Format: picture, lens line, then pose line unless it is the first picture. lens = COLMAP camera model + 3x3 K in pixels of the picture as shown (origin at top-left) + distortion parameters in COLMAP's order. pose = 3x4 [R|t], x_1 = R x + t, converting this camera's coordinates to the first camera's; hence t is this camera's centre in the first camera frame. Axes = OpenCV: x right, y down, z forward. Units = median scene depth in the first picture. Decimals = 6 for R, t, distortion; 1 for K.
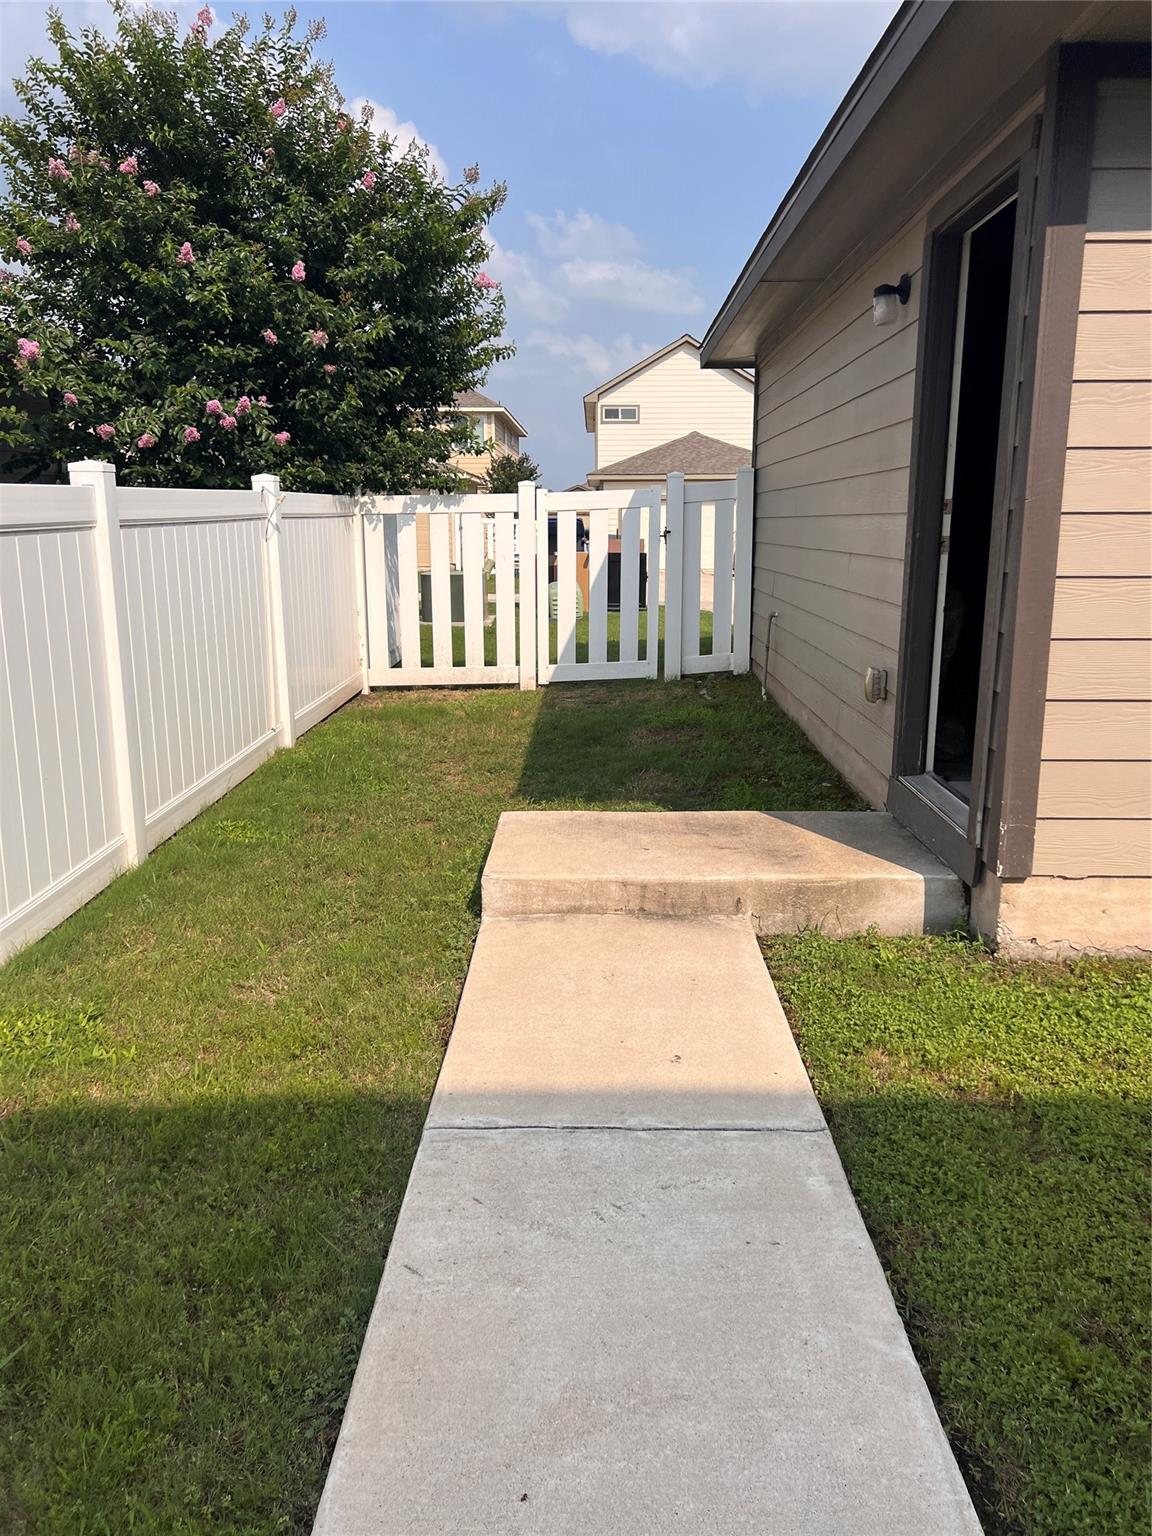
lens RADIAL K [[1132.7, 0, 583.7], [0, 1132.7, 777.4], [0, 0, 1]] dist [0.032492, -0.035642]
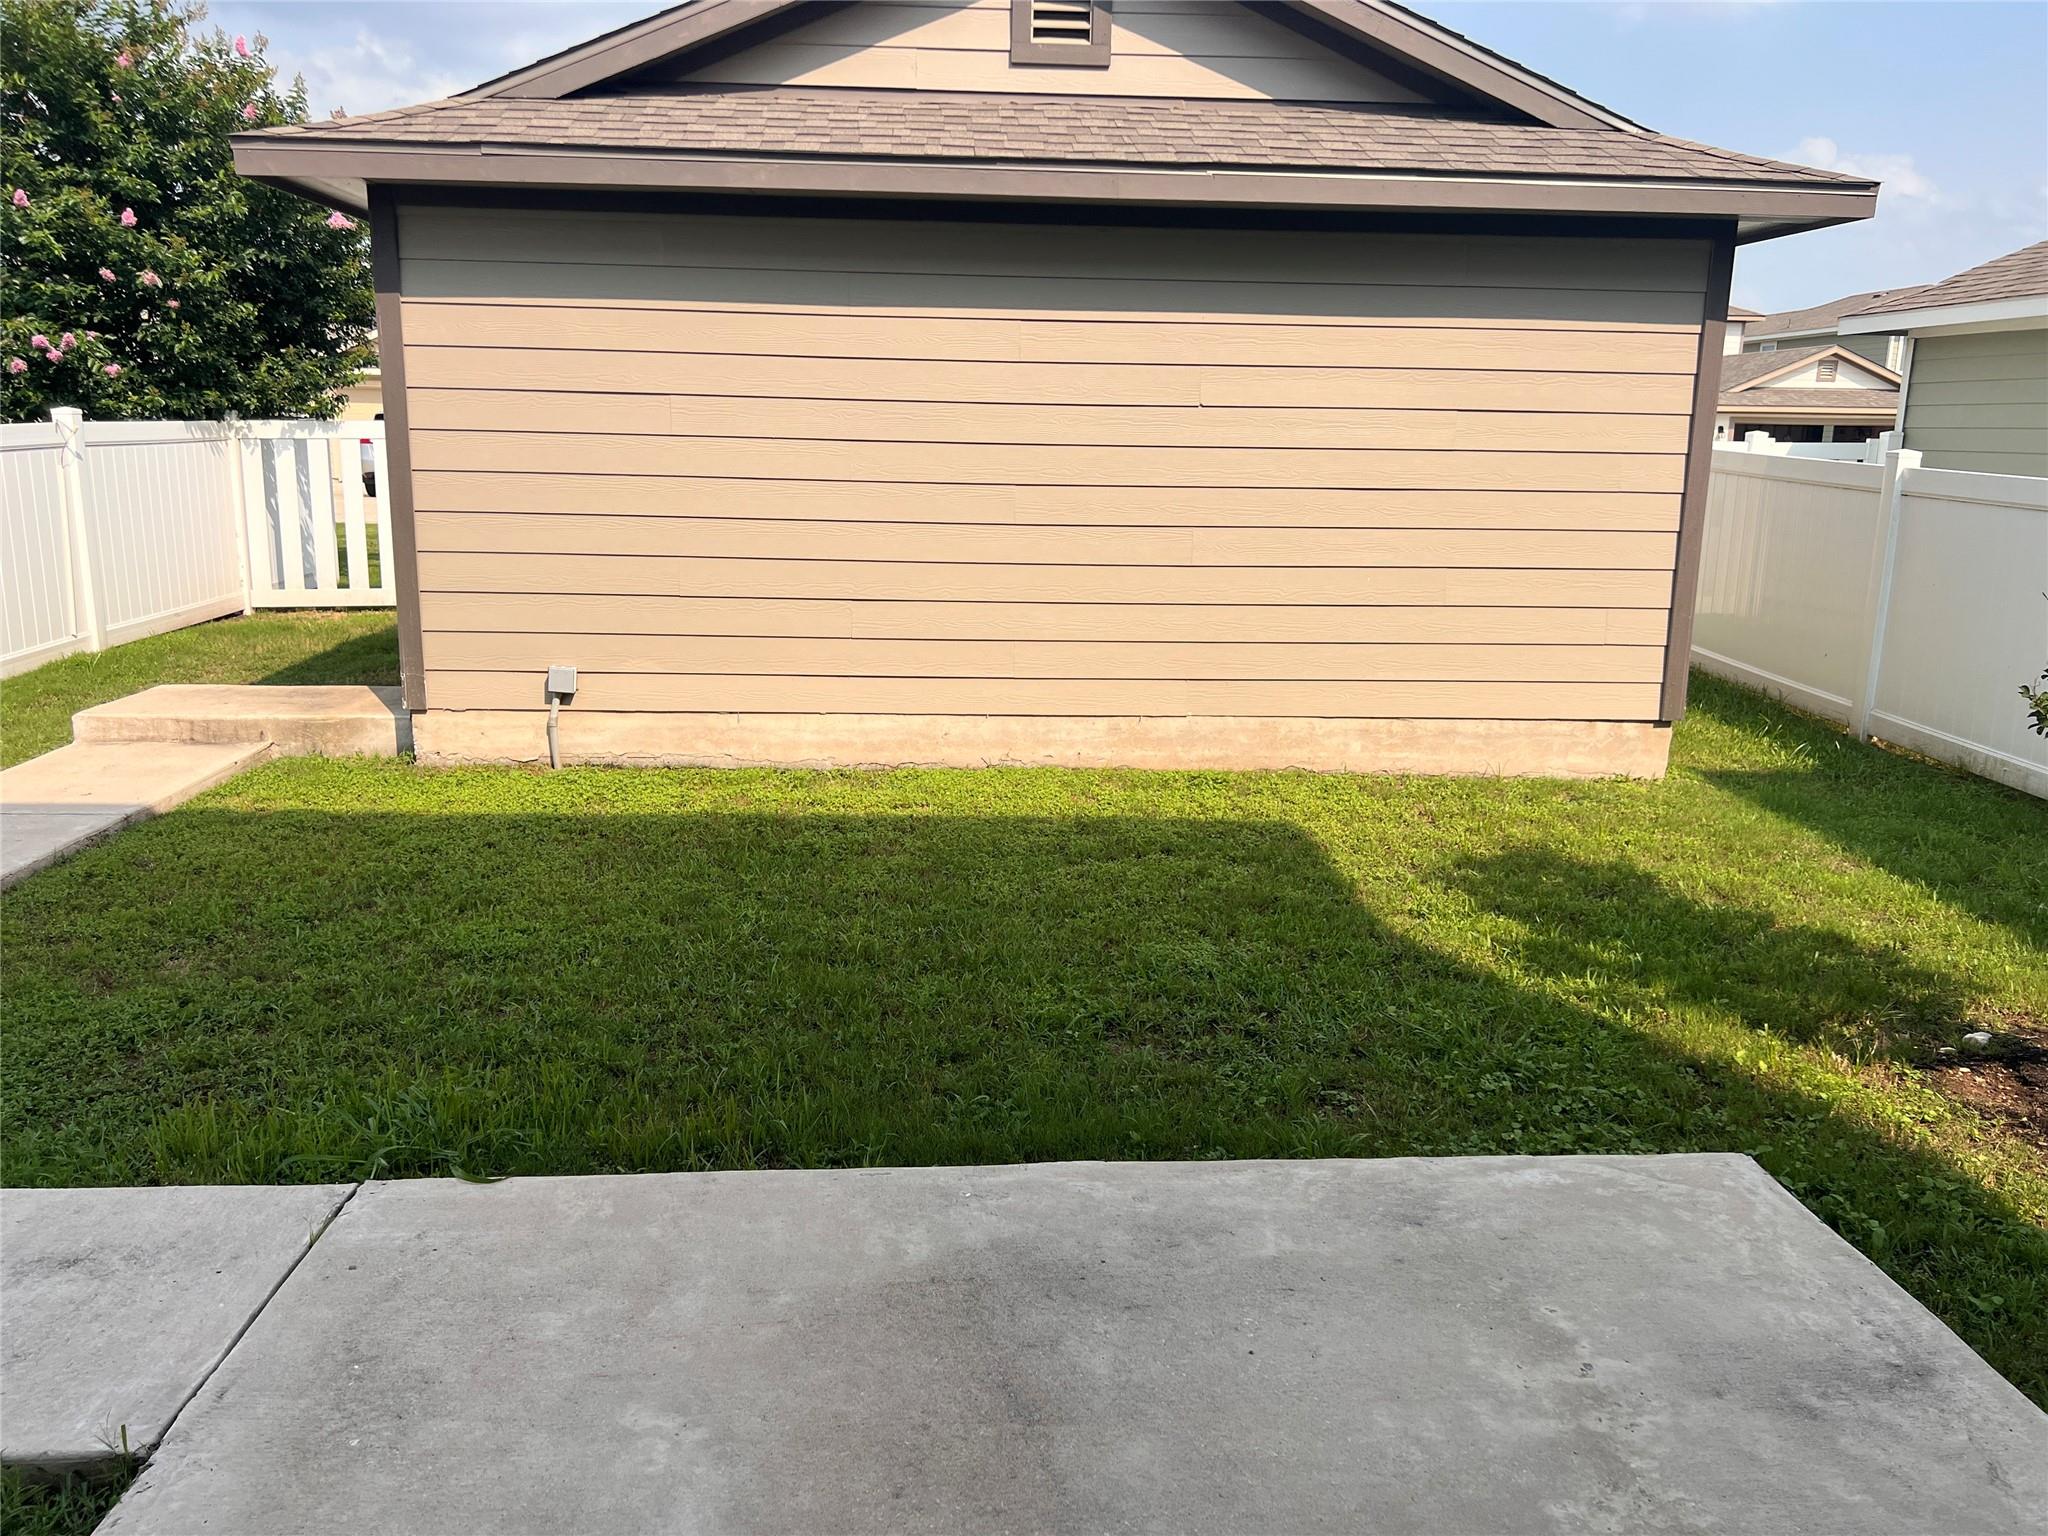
lens RADIAL K [[1510.2, 0, 1024.0], [0, 1510.2, 768.0], [0, 0, 1]] dist [0.032492, -0.035642]
pose [[0.996772, 0.002658, 0.080236, 0.489574], [-0.002592, 0.999996, -0.000921, 0.079104], [-0.080238, 0.000710, 0.996775, -0.514856]]
